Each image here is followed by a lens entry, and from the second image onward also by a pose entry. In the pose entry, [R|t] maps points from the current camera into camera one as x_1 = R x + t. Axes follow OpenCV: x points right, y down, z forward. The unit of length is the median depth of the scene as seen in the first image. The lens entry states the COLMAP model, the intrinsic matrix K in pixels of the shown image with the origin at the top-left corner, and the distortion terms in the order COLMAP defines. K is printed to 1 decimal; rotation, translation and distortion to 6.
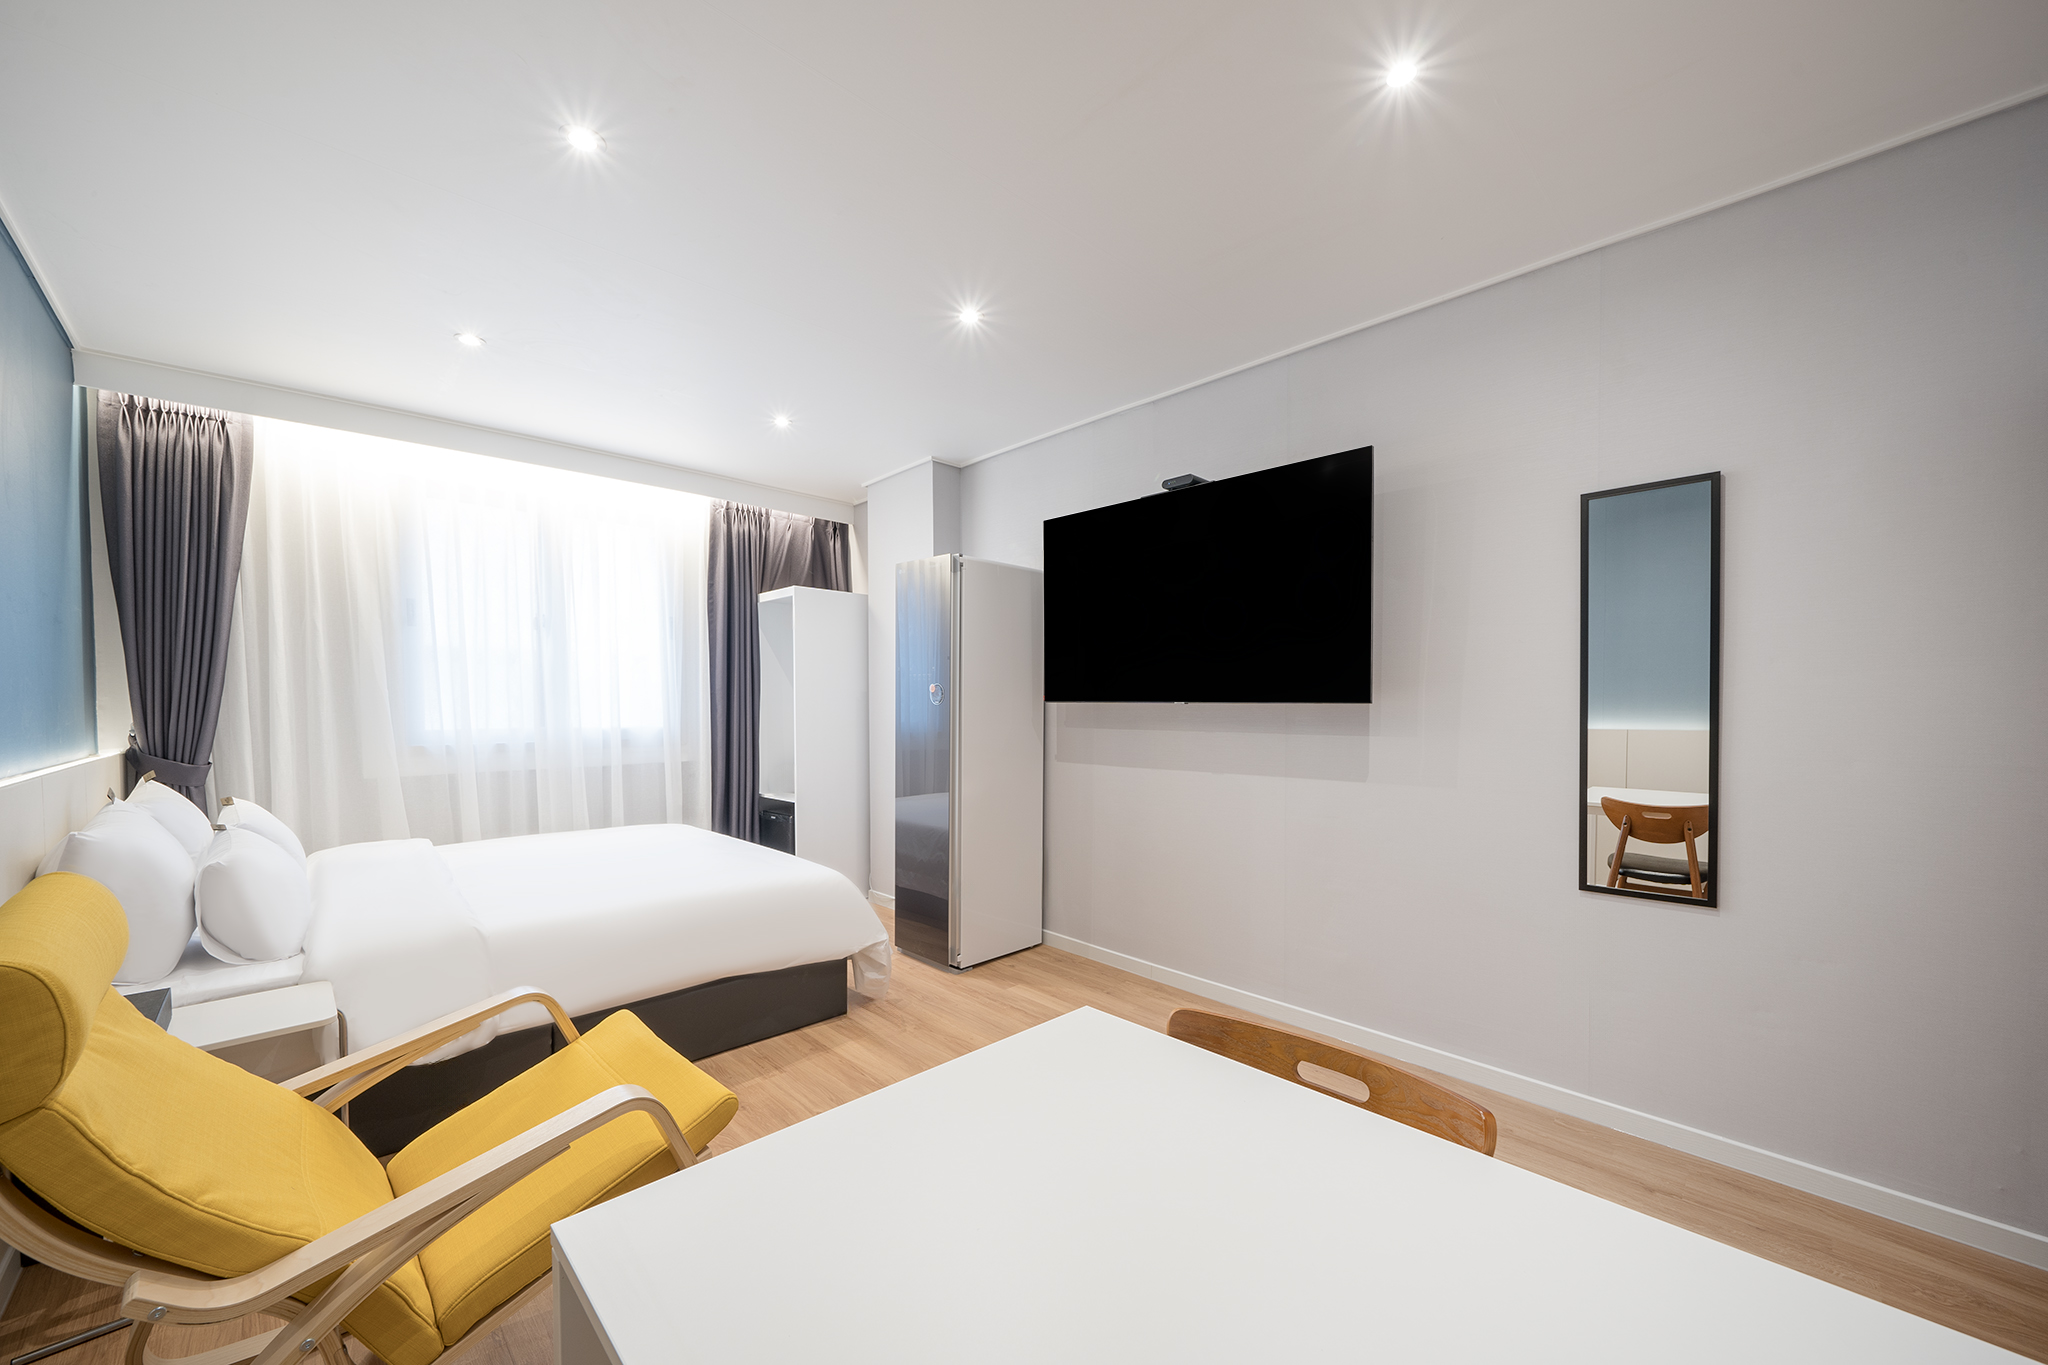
lens RADIAL K [[762.3, 0, 1024.7], [0, 762.3, 711.0], [0, 0, 1]] dist [0.012028, 0.000051]
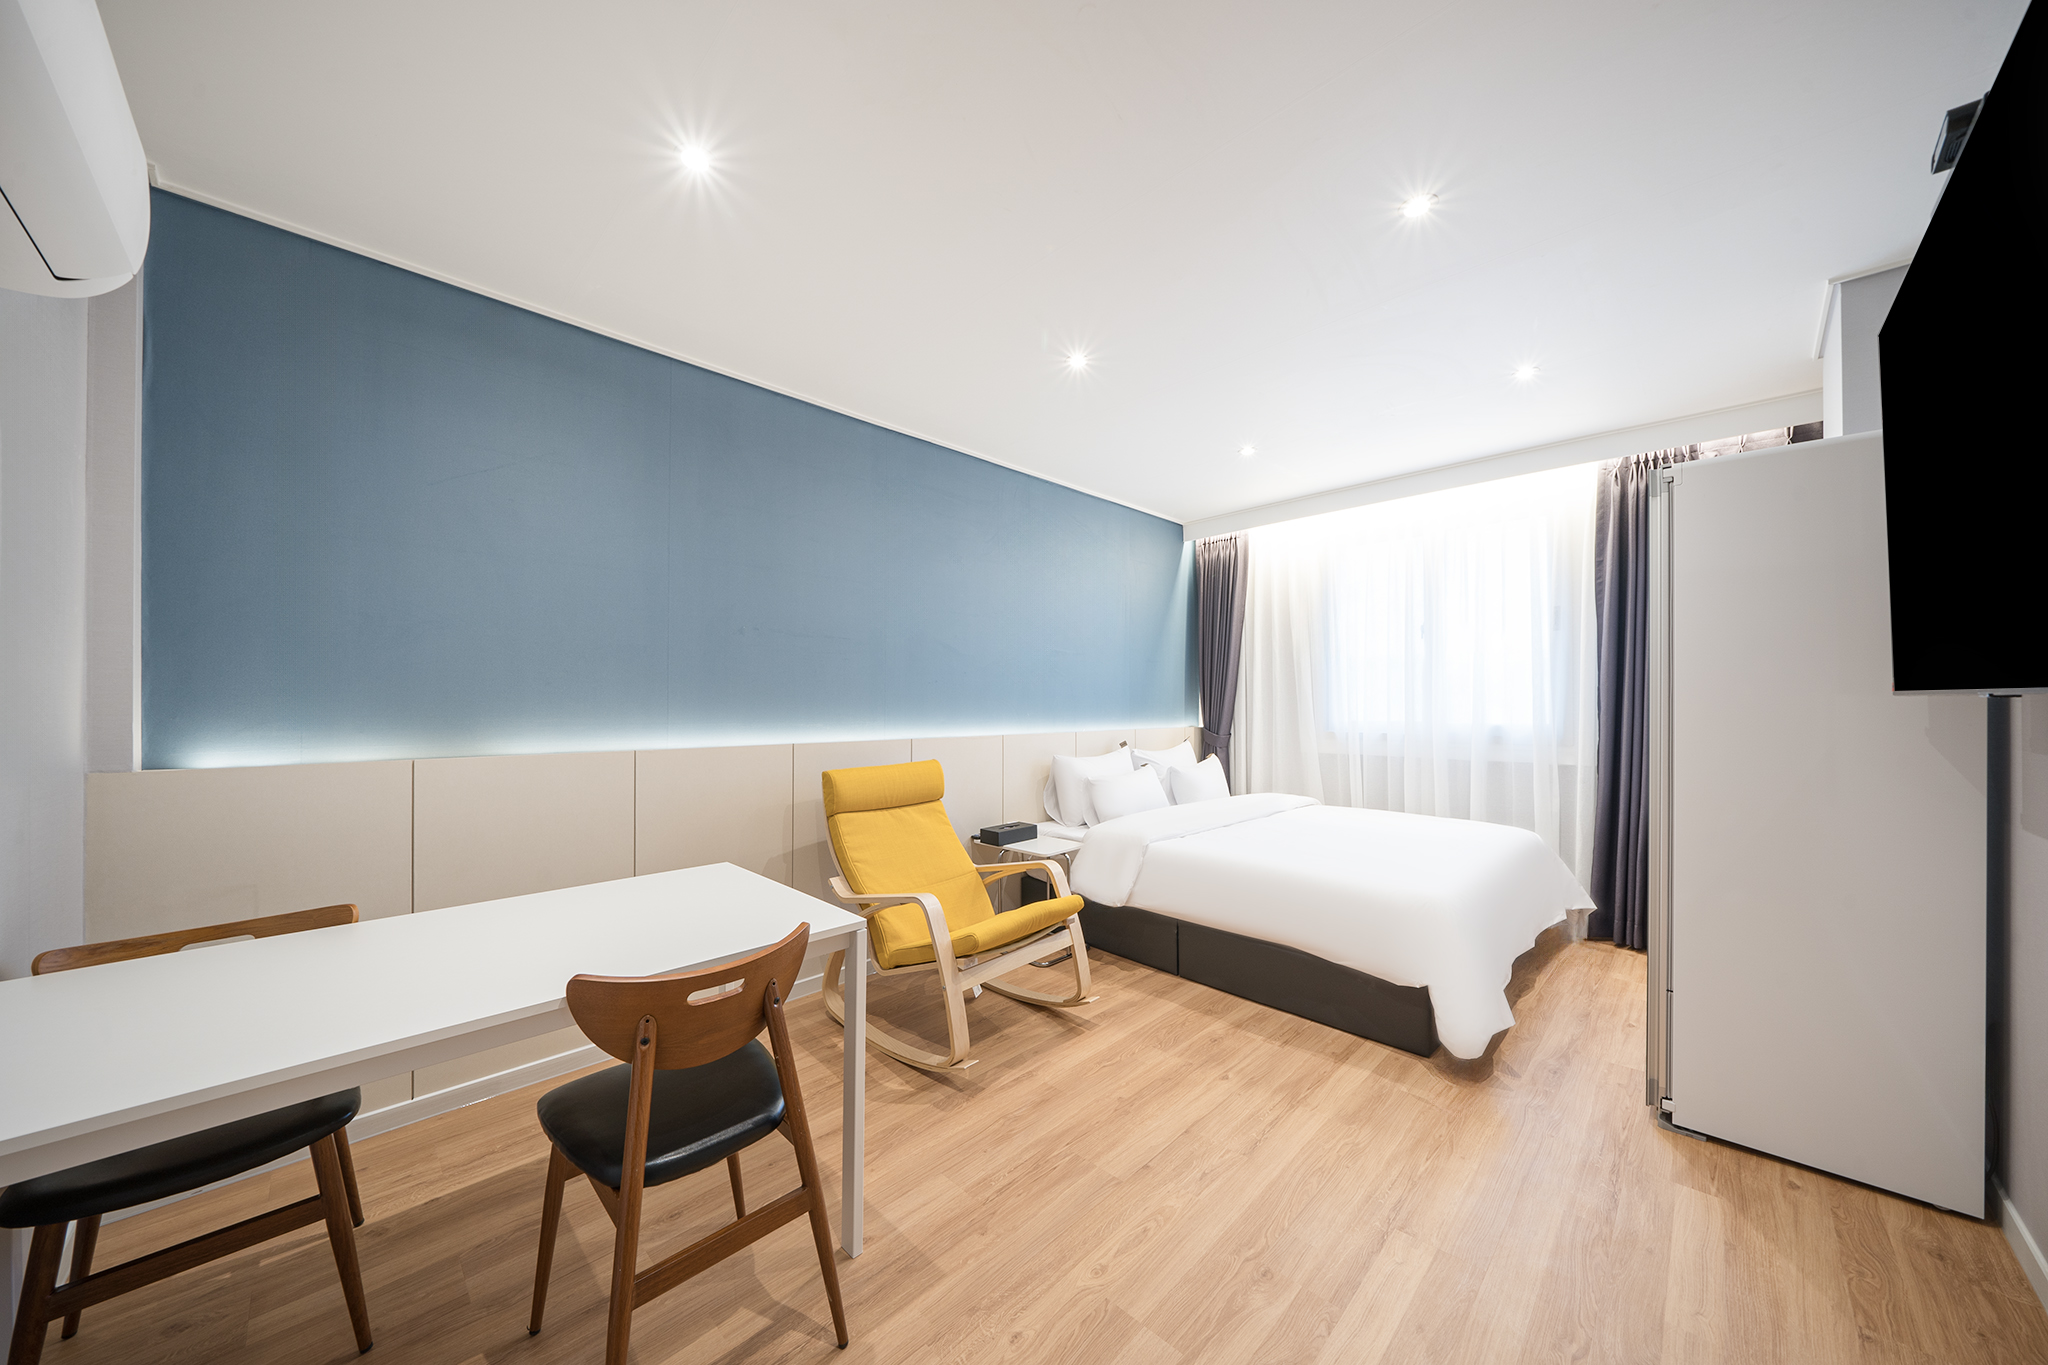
lens RADIAL K [[707.8, 0, 1024.7], [0, 707.8, 690.1], [0, 0, 1]] dist [0.001751, 0.000161]
pose [[0.024307, -0.013996, -0.999607, 0.450362], [-0.011025, 0.999837, -0.014267, -0.004184], [0.999644, 0.011368, 0.024149, 0.414518]]
